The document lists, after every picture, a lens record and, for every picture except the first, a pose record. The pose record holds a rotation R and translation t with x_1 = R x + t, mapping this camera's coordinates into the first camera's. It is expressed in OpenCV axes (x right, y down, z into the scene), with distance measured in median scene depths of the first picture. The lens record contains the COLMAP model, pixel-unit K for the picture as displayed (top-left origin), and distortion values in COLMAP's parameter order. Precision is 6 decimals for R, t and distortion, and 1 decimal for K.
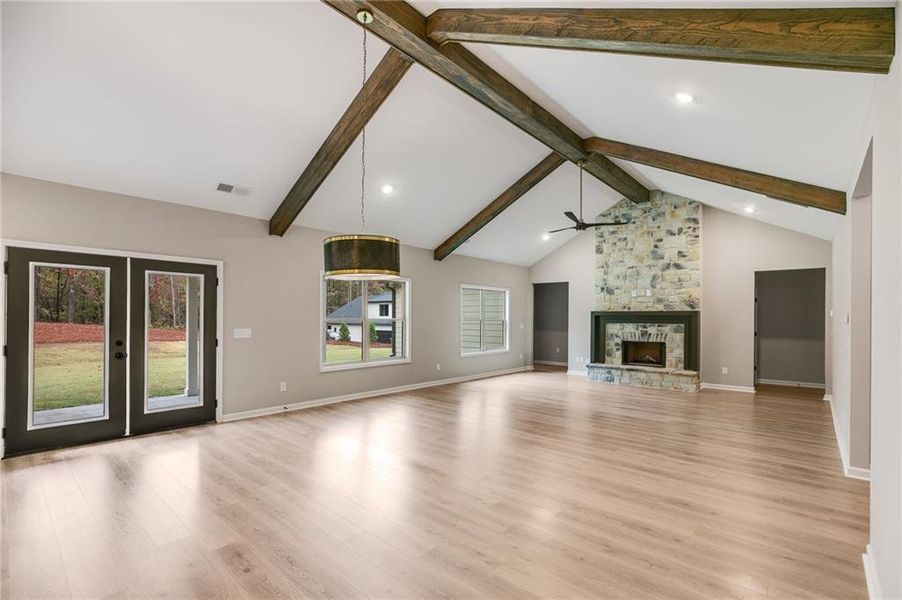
lens RADIAL K [[409.6, 0, 453.4], [0, 409.6, 316.5], [0, 0, 1]] dist [-0.026322, 0.007229]
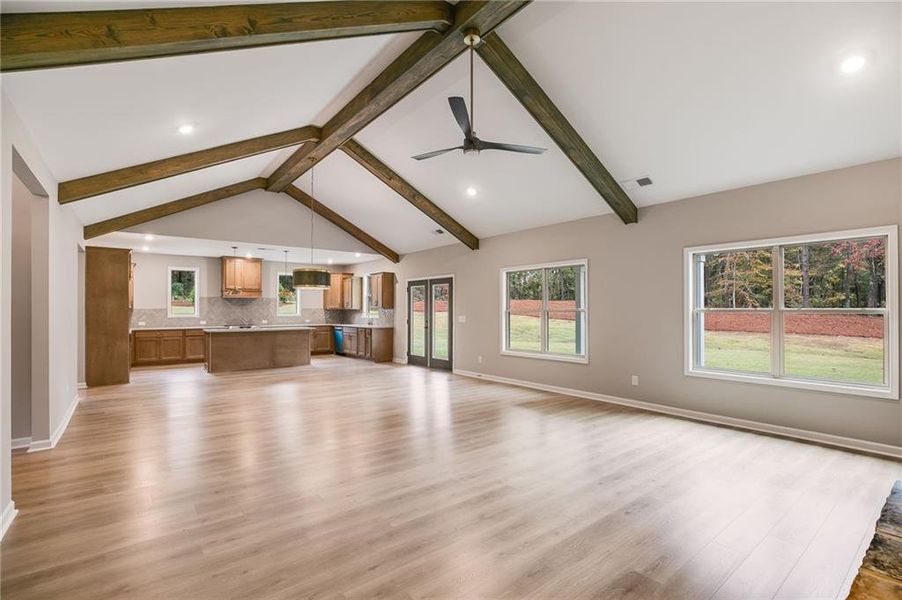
lens RADIAL K [[409.6, 0, 462.1], [0, 409.6, 307.8], [0, 0, 1]] dist [-0.026322, 0.007229]
pose [[-0.143117, -0.006091, -0.989687, 0.710838], [0.005174, 0.999963, -0.006903, 0.007120], [0.989692, -0.006108, -0.143080, 0.859332]]
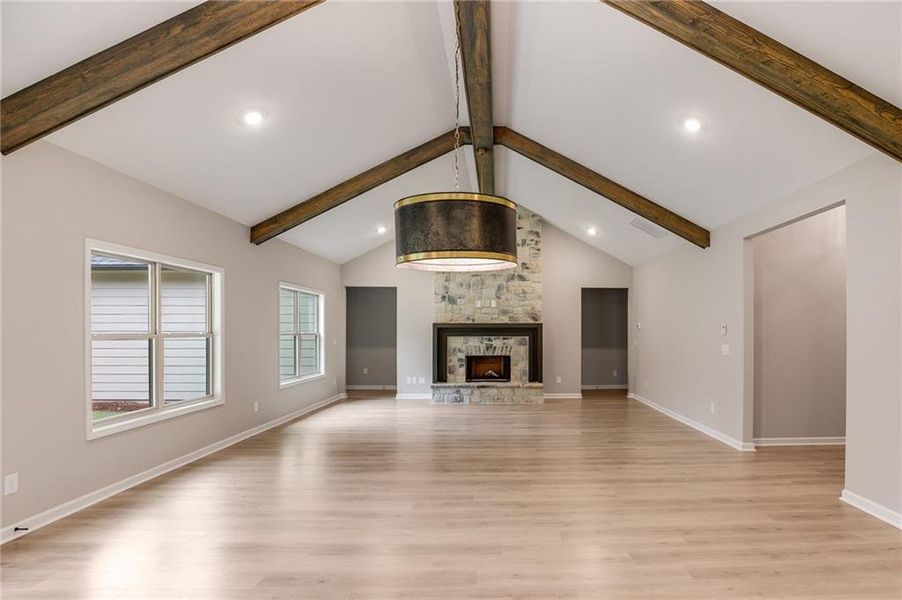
lens RADIAL K [[483.1, 0, 497.3], [0, 483.1, 334.8], [0, 0, 1]] dist [-0.033511, 0.000382]
pose [[0.725572, -0.010507, 0.688066, -0.296719], [0.002232, 0.999914, 0.012915, -0.000946], [-0.688143, -0.007835, 0.725533, 0.188368]]
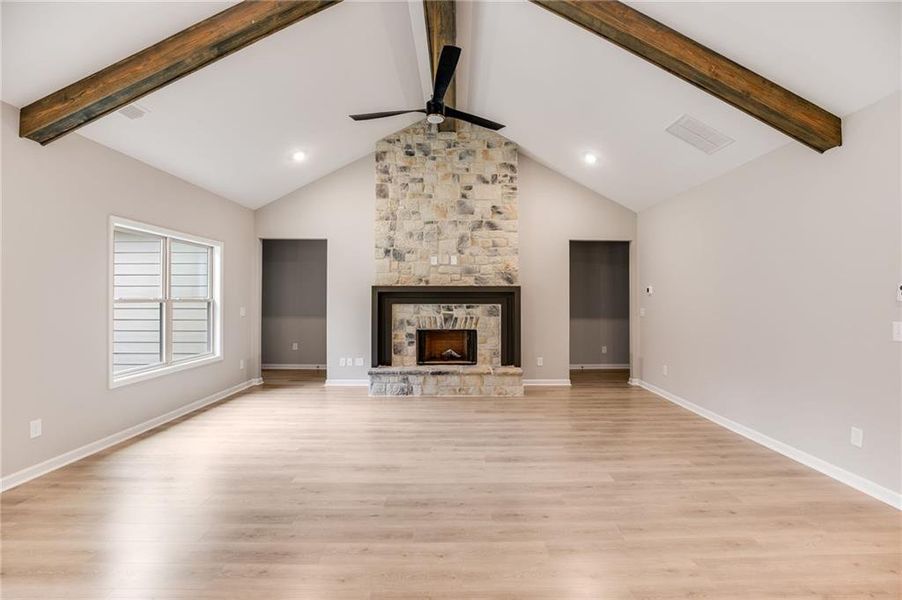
lens RADIAL K [[409.6, 0, 450.9], [0, 409.6, 291.7], [0, 0, 1]] dist [-0.026322, 0.007229]
pose [[0.733261, 0.005243, 0.679927, -0.007434], [0.001454, 0.999956, -0.009278, 0.002913], [-0.679945, 0.007792, 0.733221, 0.503091]]
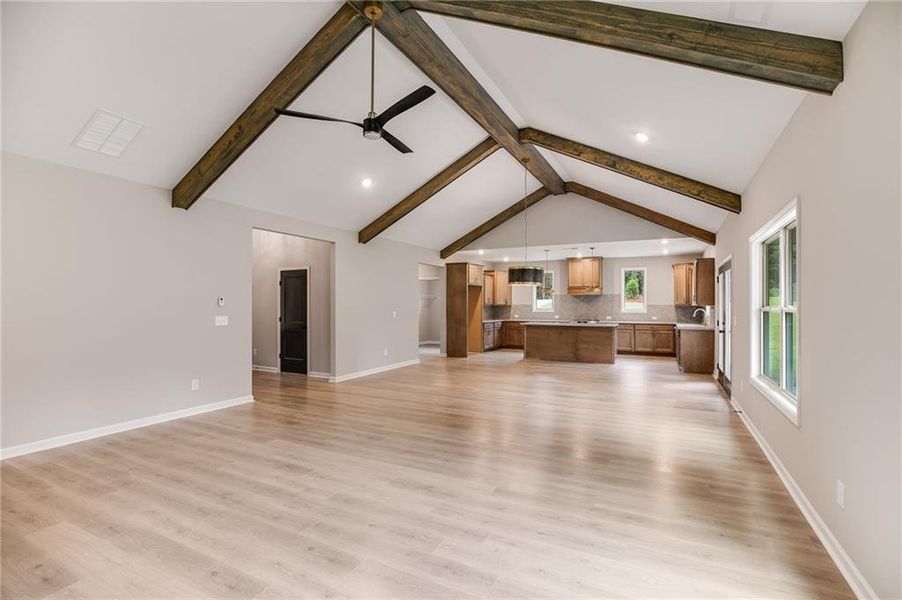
lens RADIAL K [[409.6, 0, 473.4], [0, 409.6, 304.3], [0, 0, 1]] dist [-0.026322, 0.007229]
pose [[-0.954761, -0.006728, -0.297297, 0.275811], [-0.004948, 0.999965, -0.006737, 0.006441], [0.297332, -0.004961, -0.954761, 1.239857]]
